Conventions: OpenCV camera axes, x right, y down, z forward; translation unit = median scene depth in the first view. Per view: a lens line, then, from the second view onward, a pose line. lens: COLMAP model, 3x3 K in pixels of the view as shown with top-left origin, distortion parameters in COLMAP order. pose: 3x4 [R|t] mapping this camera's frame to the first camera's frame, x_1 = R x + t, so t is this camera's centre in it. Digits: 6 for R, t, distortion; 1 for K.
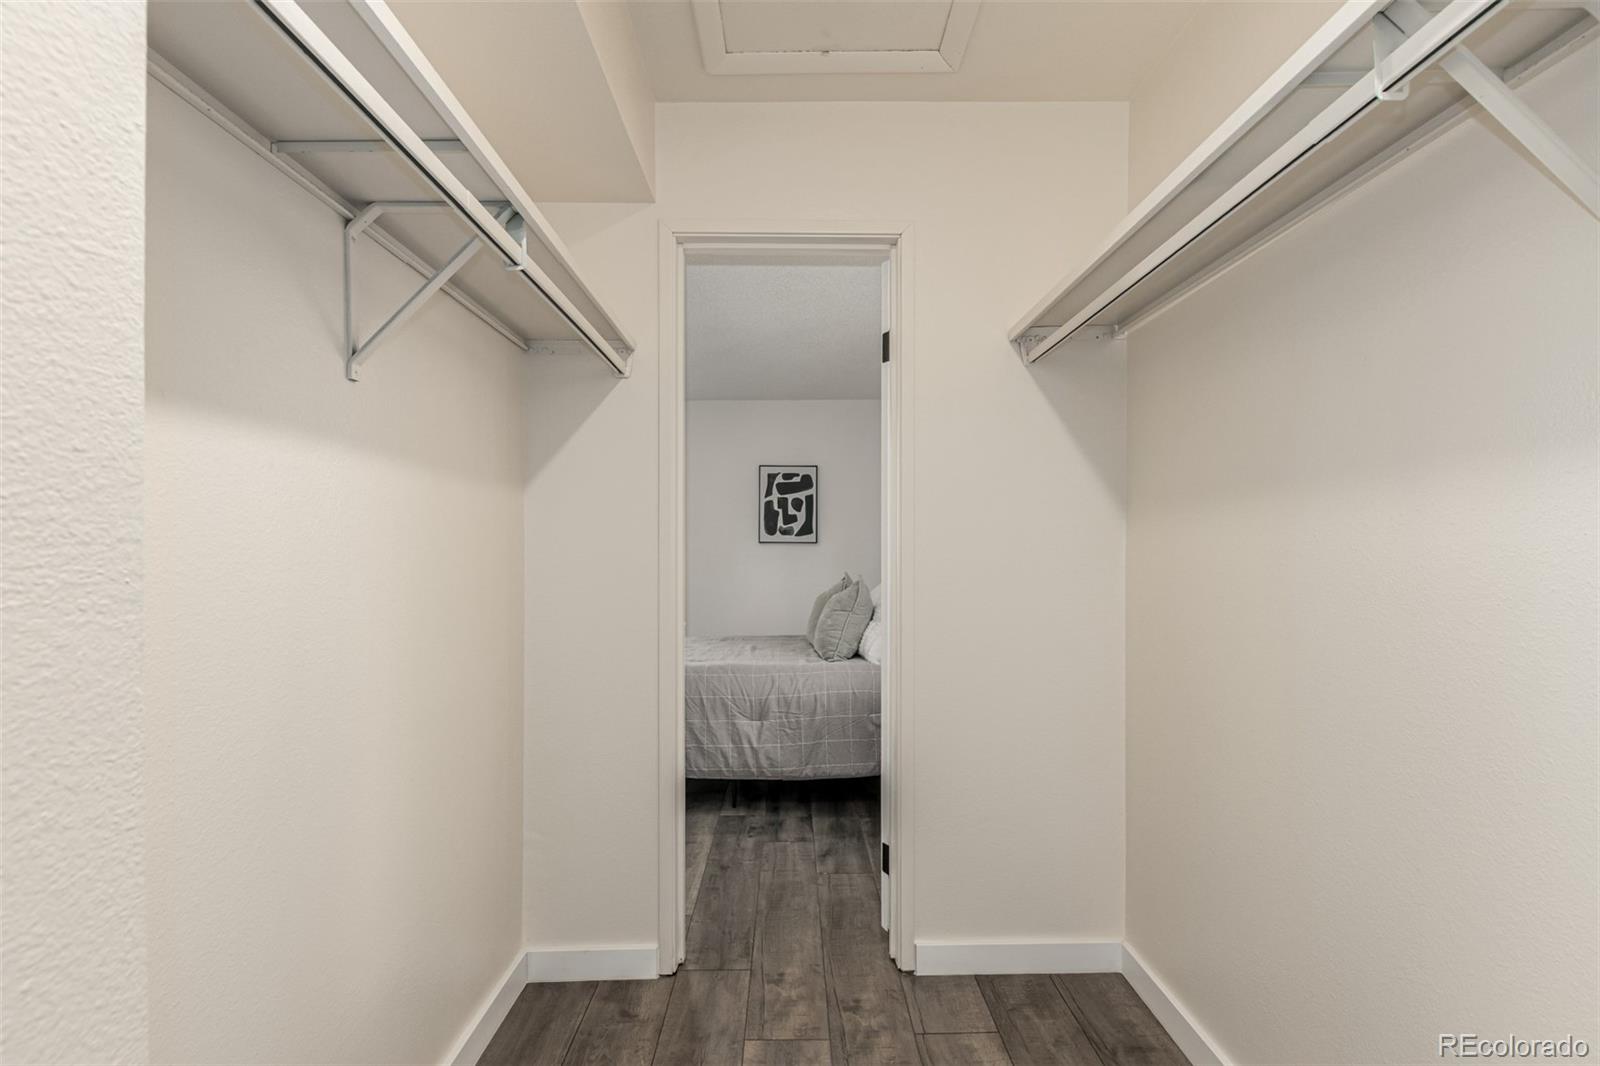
lens RADIAL K [[738.2, 0, 799.9], [0, 738.2, 548.7], [0, 0, 1]] dist [0.008260, -0.004613]
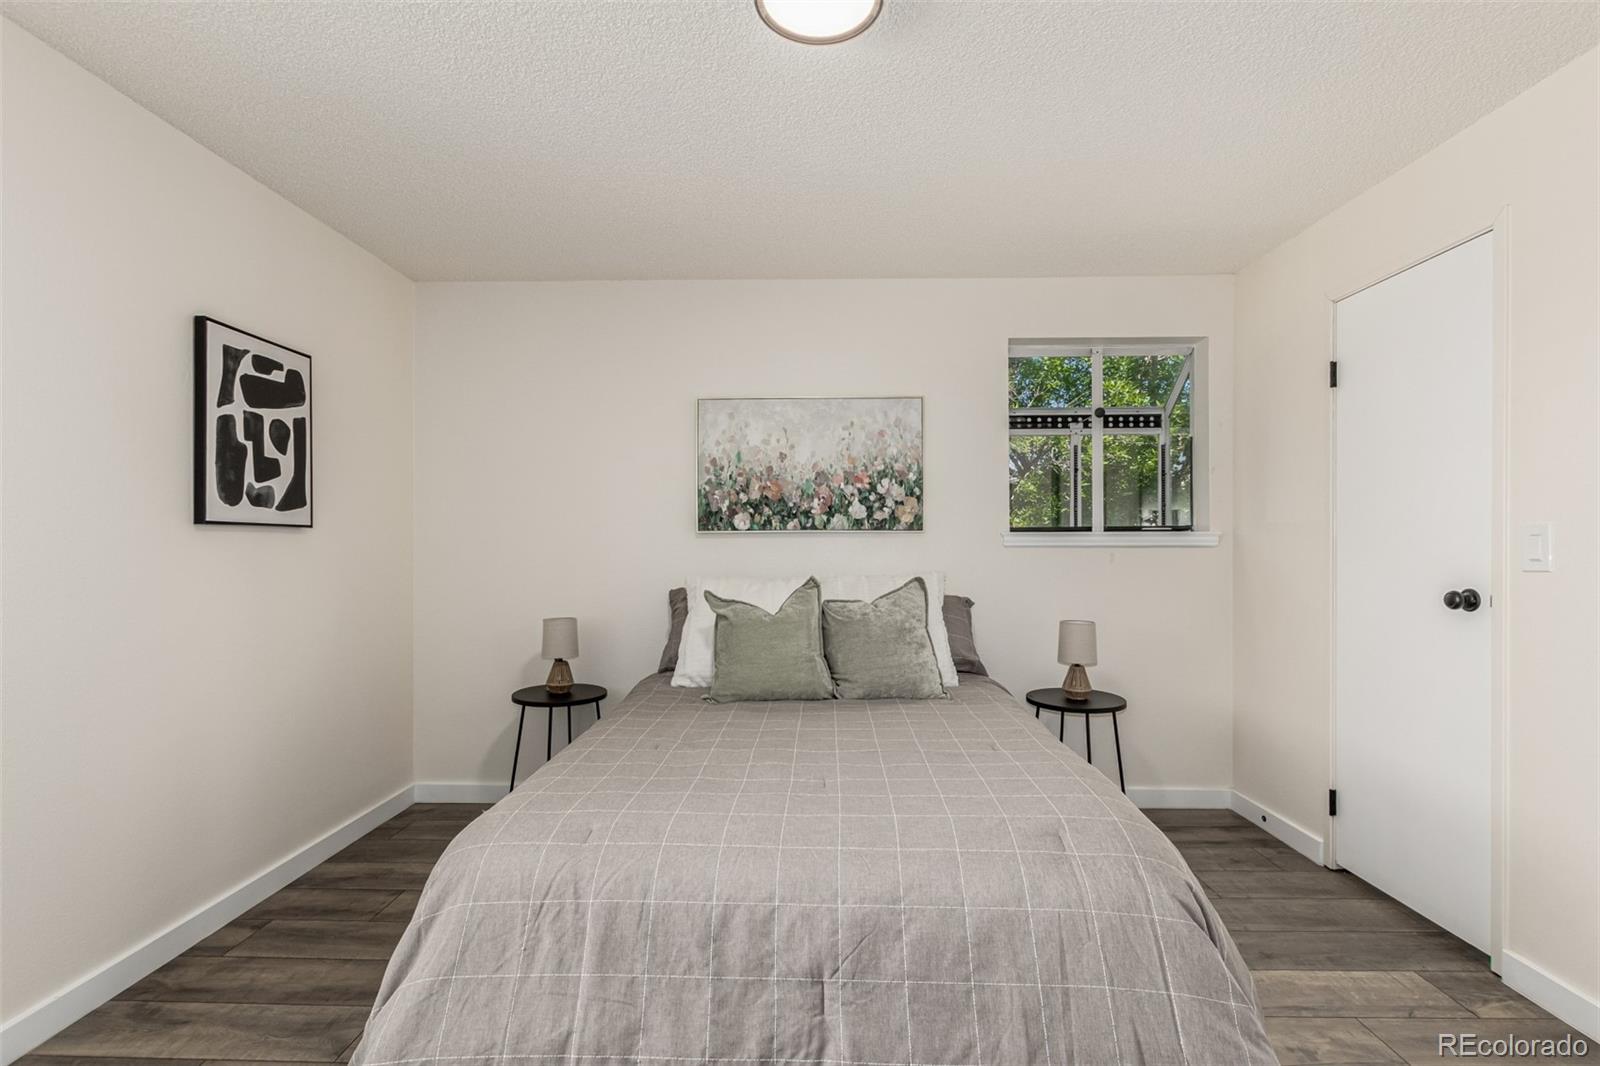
lens RADIAL K [[738.2, 0, 805.4], [0, 738.2, 540.4], [0, 0, 1]] dist [0.008260, -0.004613]
pose [[0.034329, 0.001910, 0.999409, -0.418872], [-0.002318, 0.999996, -0.001832, 0.000334], [-0.999408, -0.002254, 0.034334, 0.683266]]
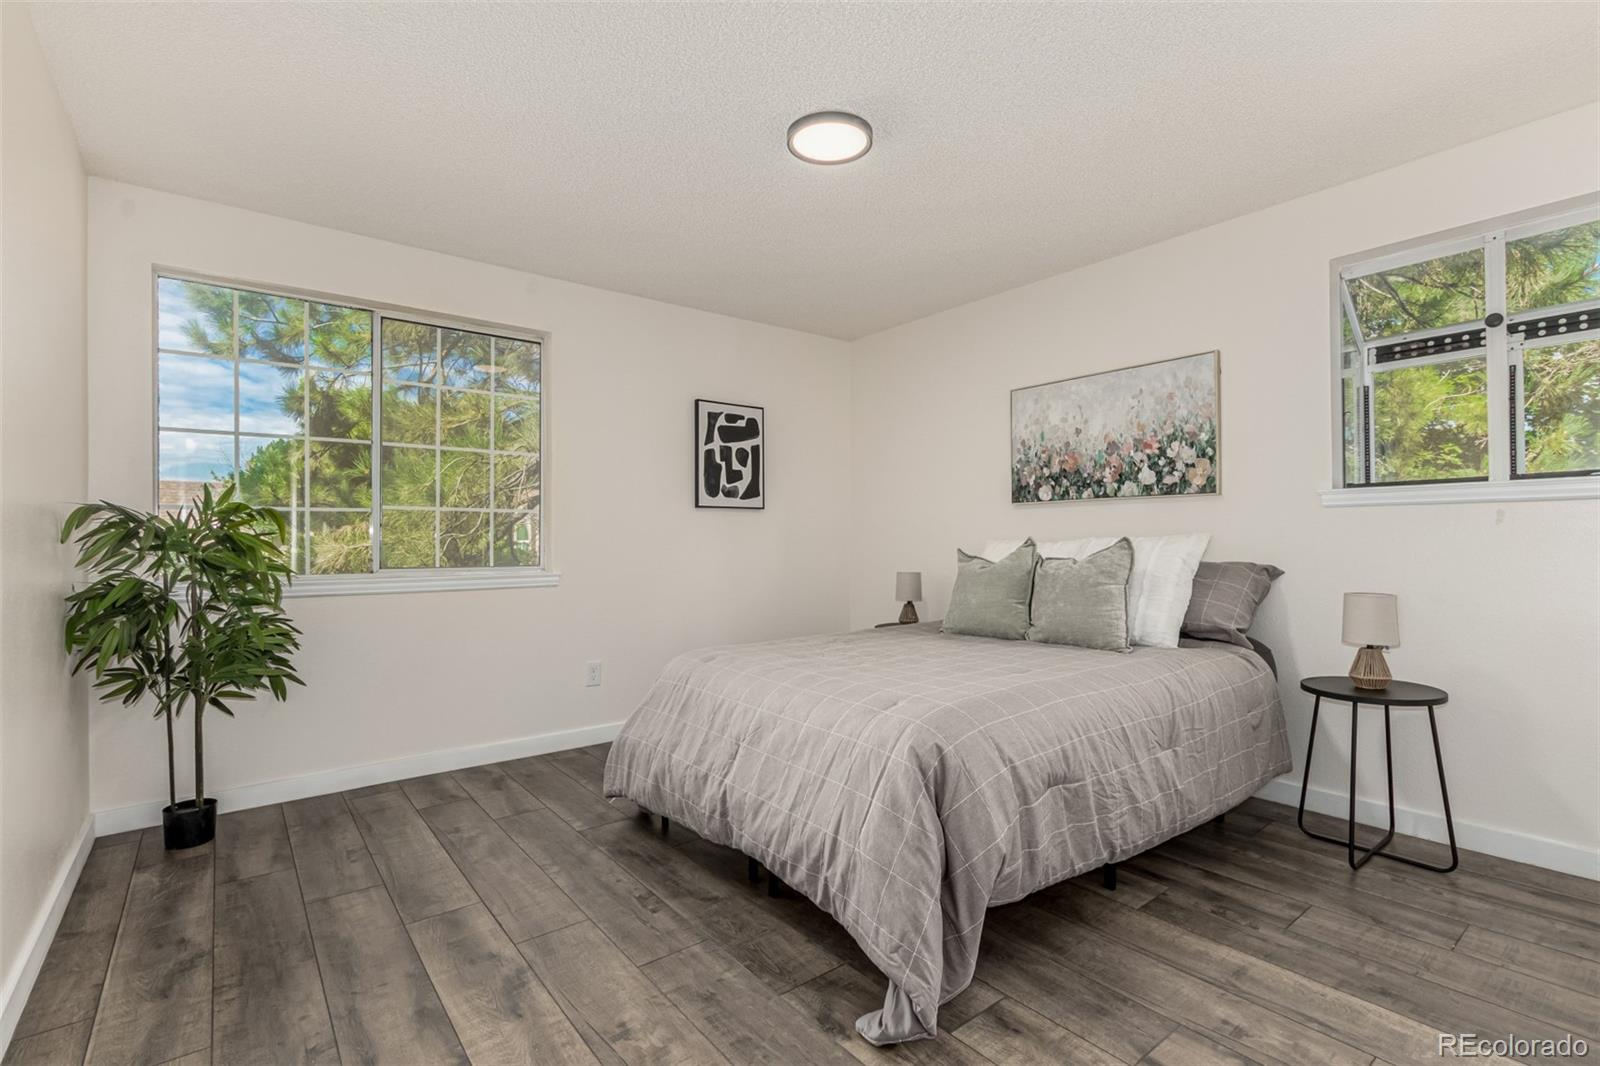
lens RADIAL K [[738.2, 0, 797.6], [0, 738.2, 524.1], [0, 0, 1]] dist [0.008260, -0.004613]
pose [[0.795802, 0.004508, 0.605540, -0.411251], [0.006532, 0.999850, -0.016027, 0.020435], [-0.605522, 0.016710, 0.795653, 0.372899]]
